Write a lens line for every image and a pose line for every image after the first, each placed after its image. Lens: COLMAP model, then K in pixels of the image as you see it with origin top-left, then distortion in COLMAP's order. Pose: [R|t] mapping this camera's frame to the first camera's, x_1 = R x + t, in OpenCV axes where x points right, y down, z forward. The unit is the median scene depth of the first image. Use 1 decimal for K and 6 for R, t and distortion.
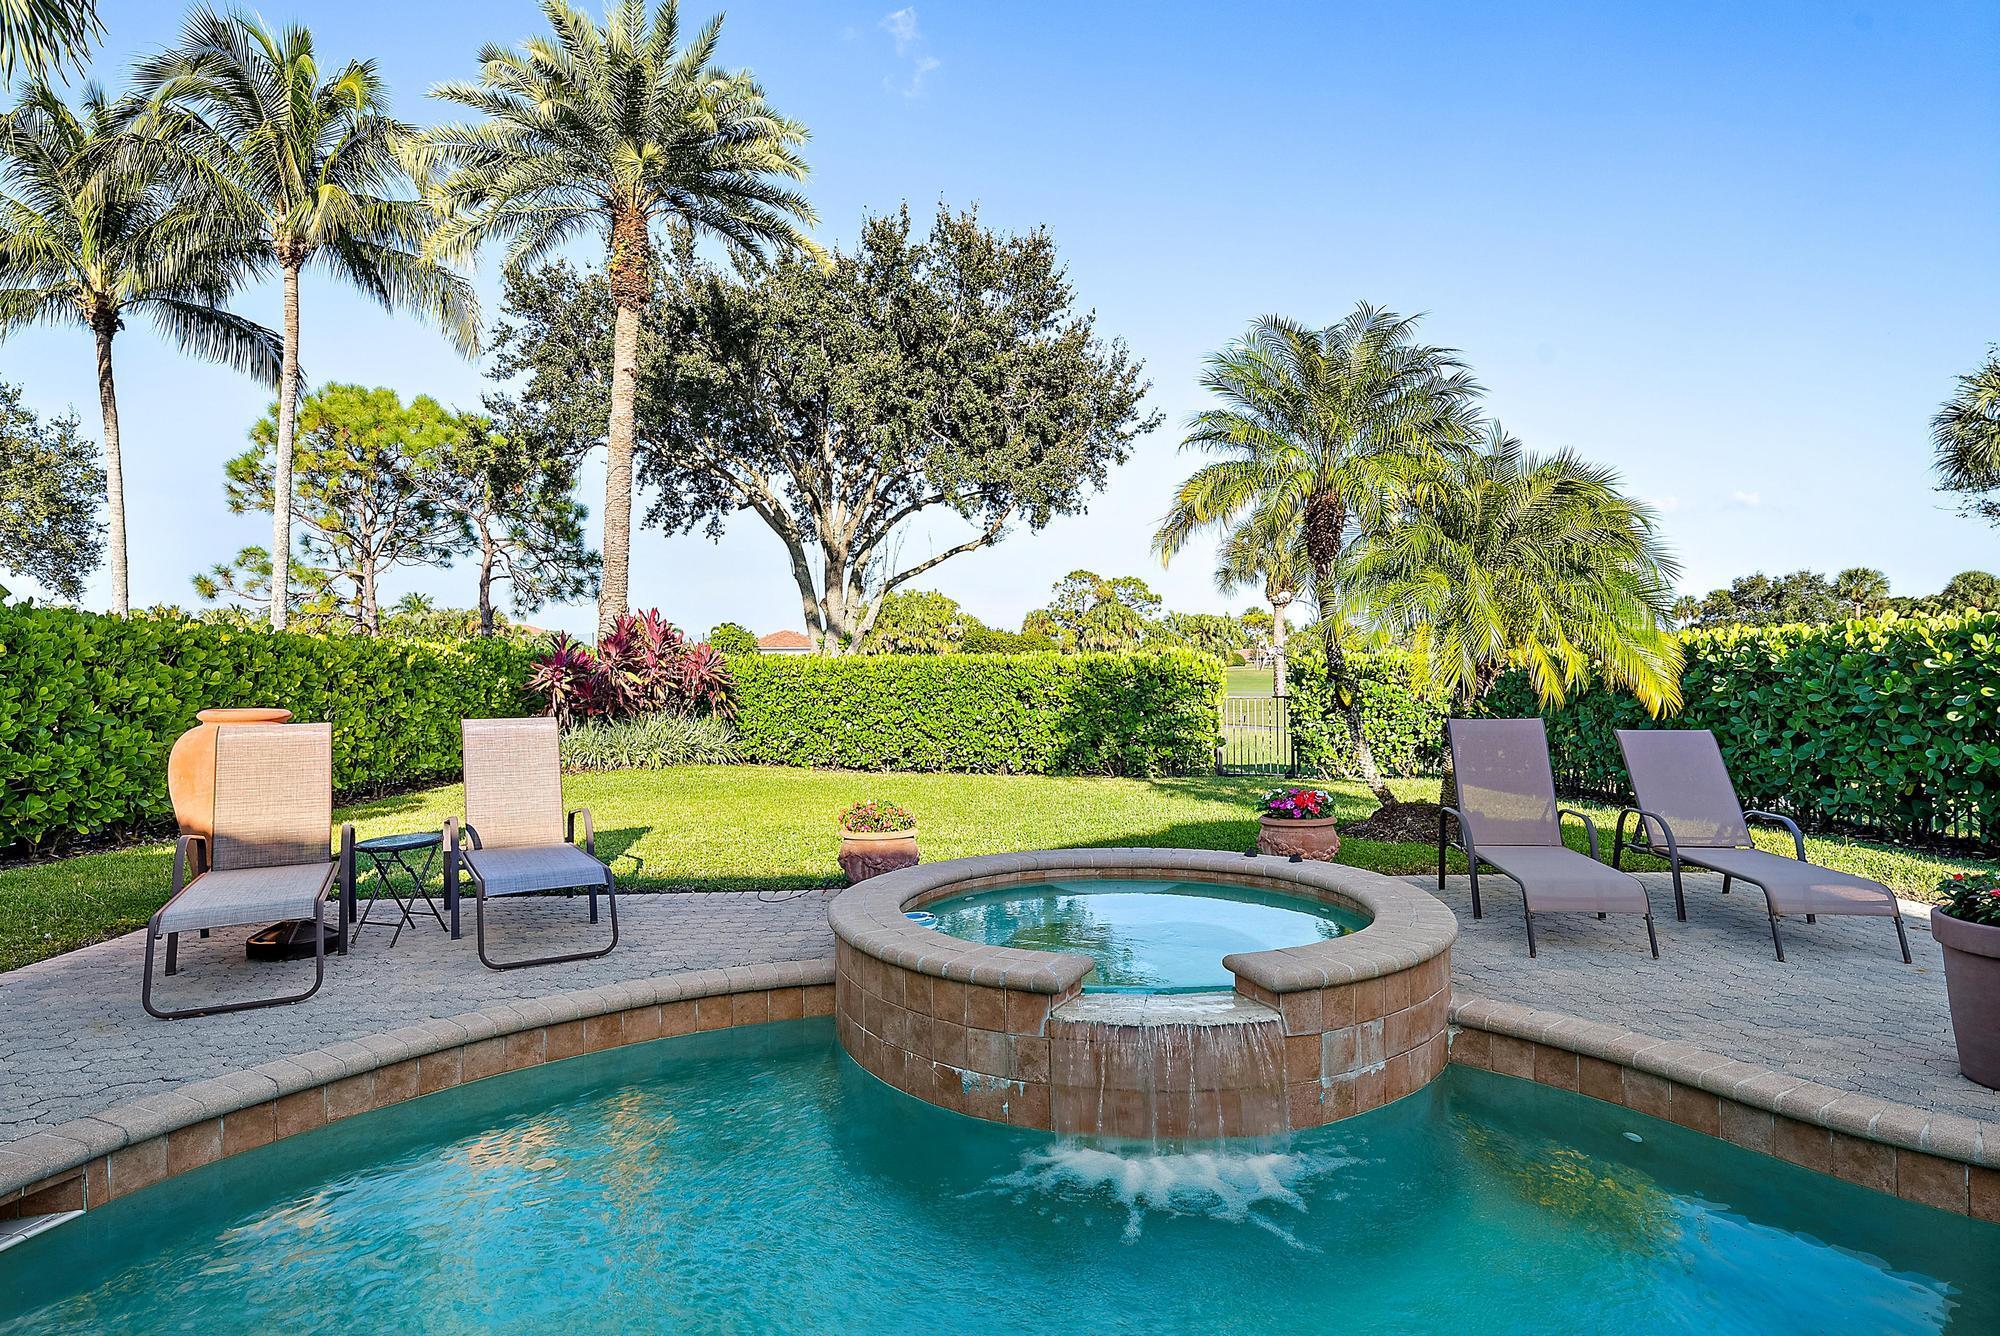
lens RADIAL K [[1096.4, 0, 1000.0], [0, 1096.4, 668.0], [0, 0, 1]] dist [0.003443, 0.000812]
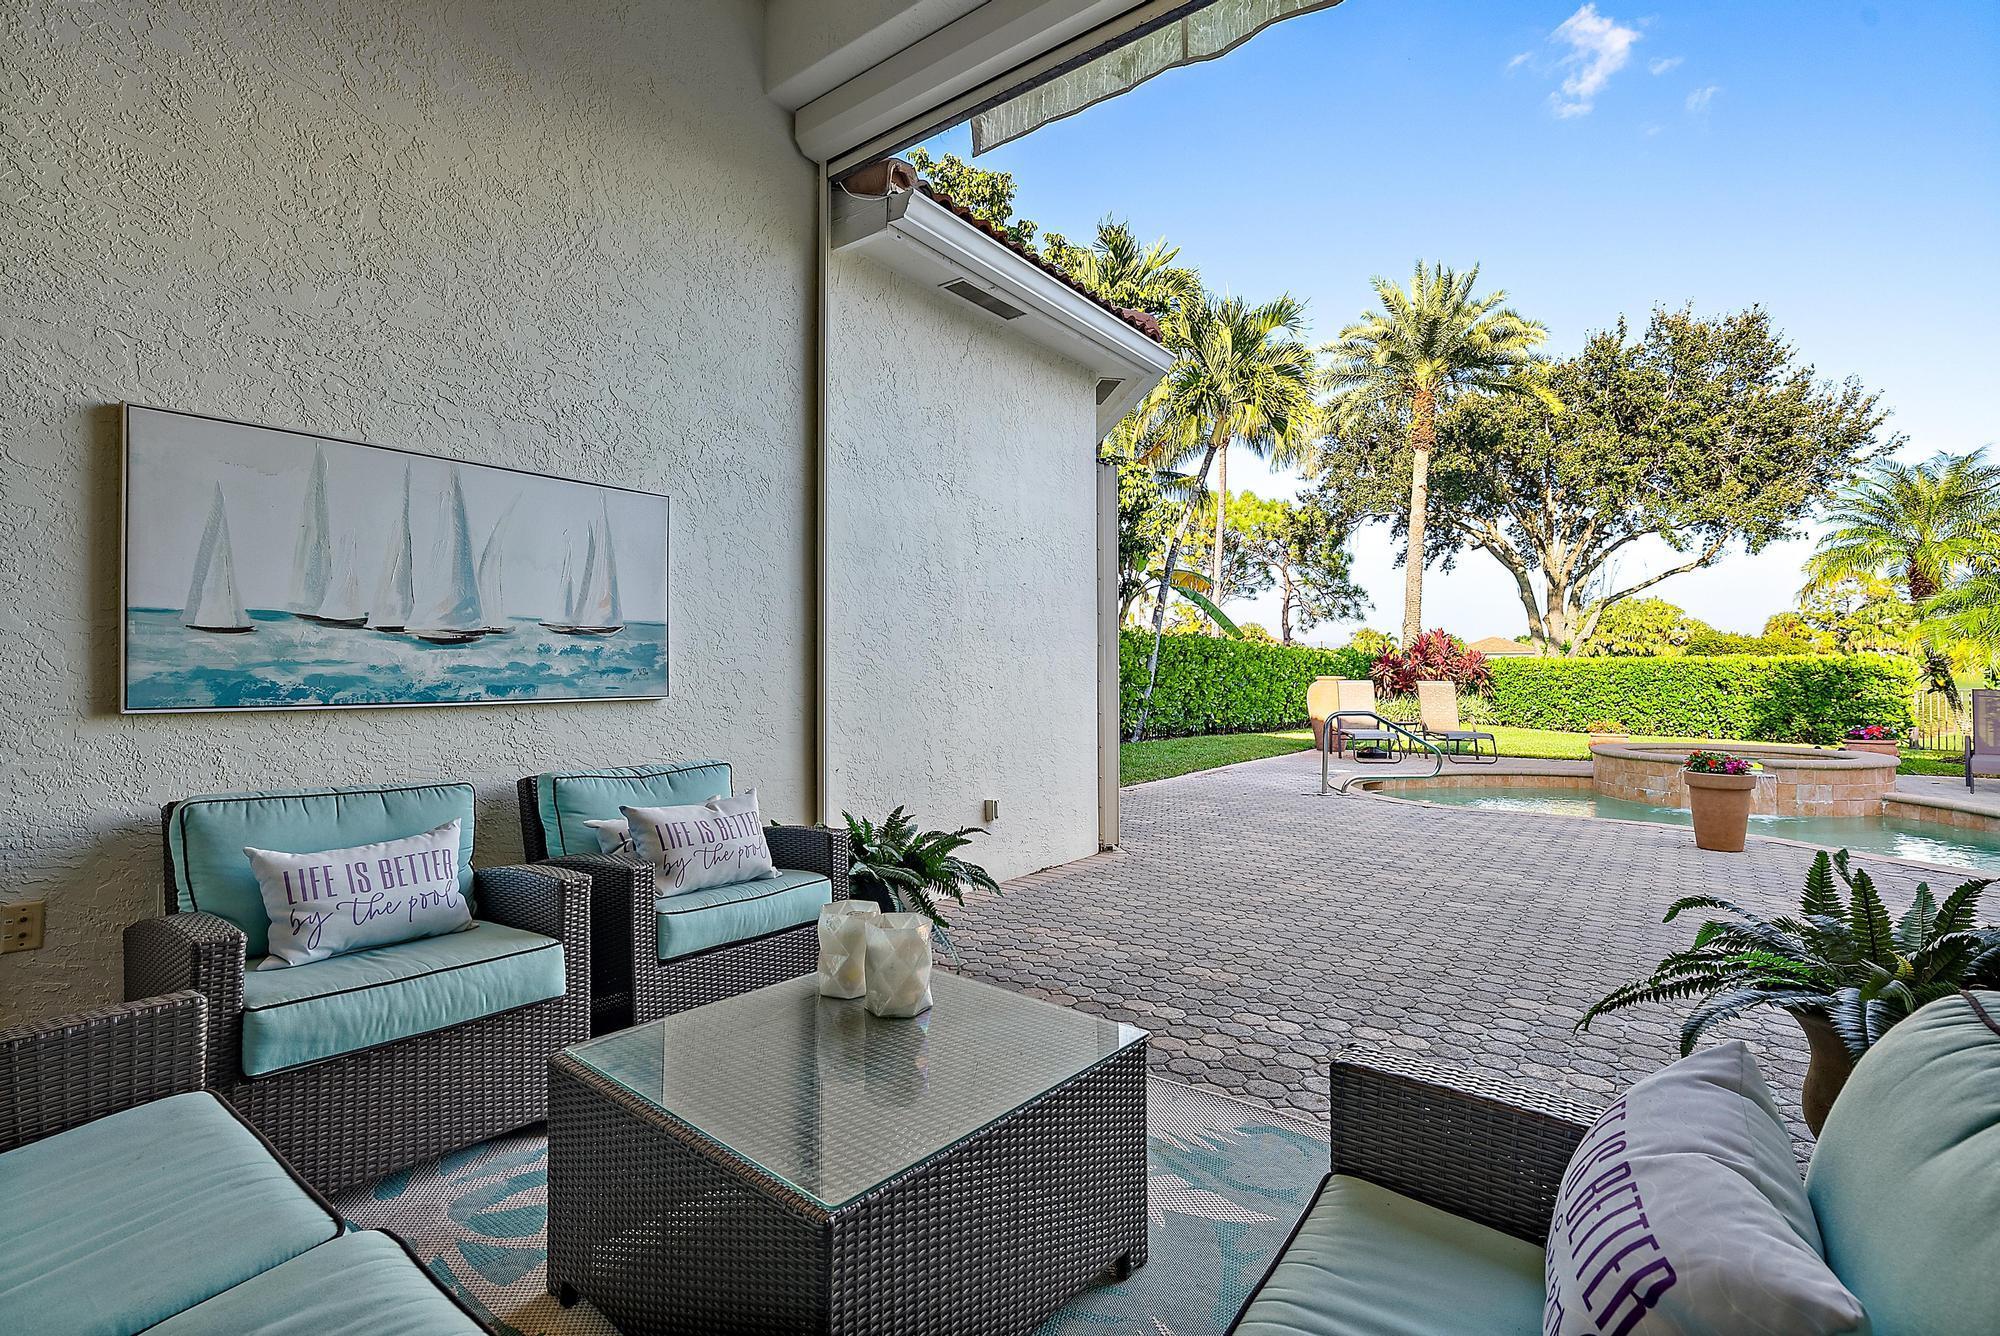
lens RADIAL K [[909.6, 0, 1002.6], [0, 909.6, 658.6], [0, 0, 1]] dist [0.001081, -0.000548]
pose [[0.776033, -0.000113, -0.630692, 0.021592], [-0.007702, 0.999924, -0.009656, 0.004645], [0.630645, 0.012351, 0.775973, -0.262612]]
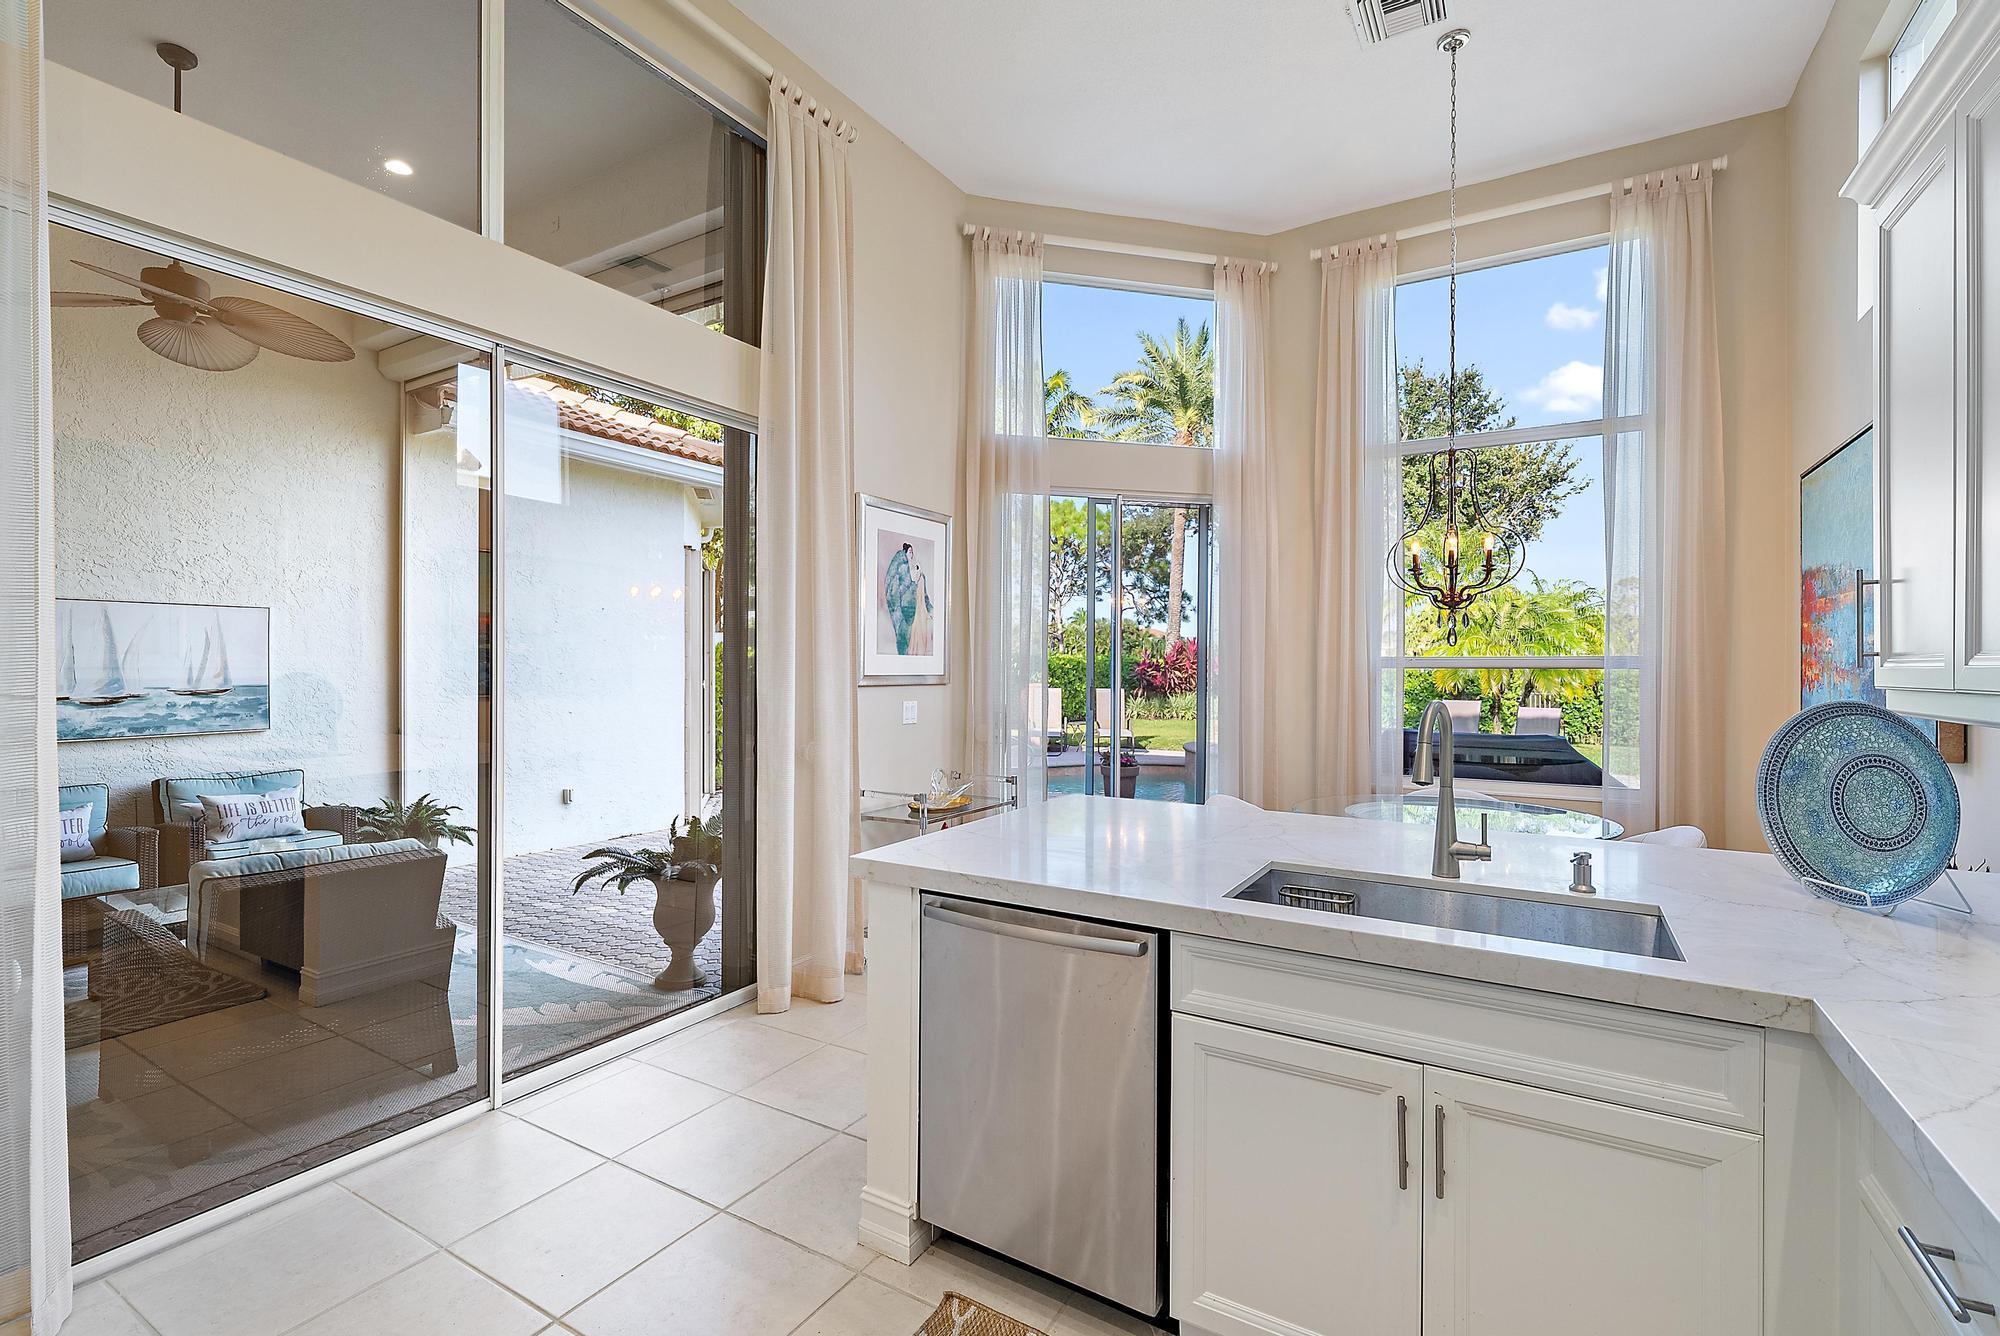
lens RADIAL K [[890.4, 0, 1000.0], [0, 890.4, 668.0], [0, 0, 1]] dist [-0.000892, -0.000662]
pose [[0.836701, 0.017351, -0.547385, 0.141957], [-0.013290, 0.999847, 0.011379, -0.007866], [0.547499, -0.002246, 0.836804, -0.271751]]
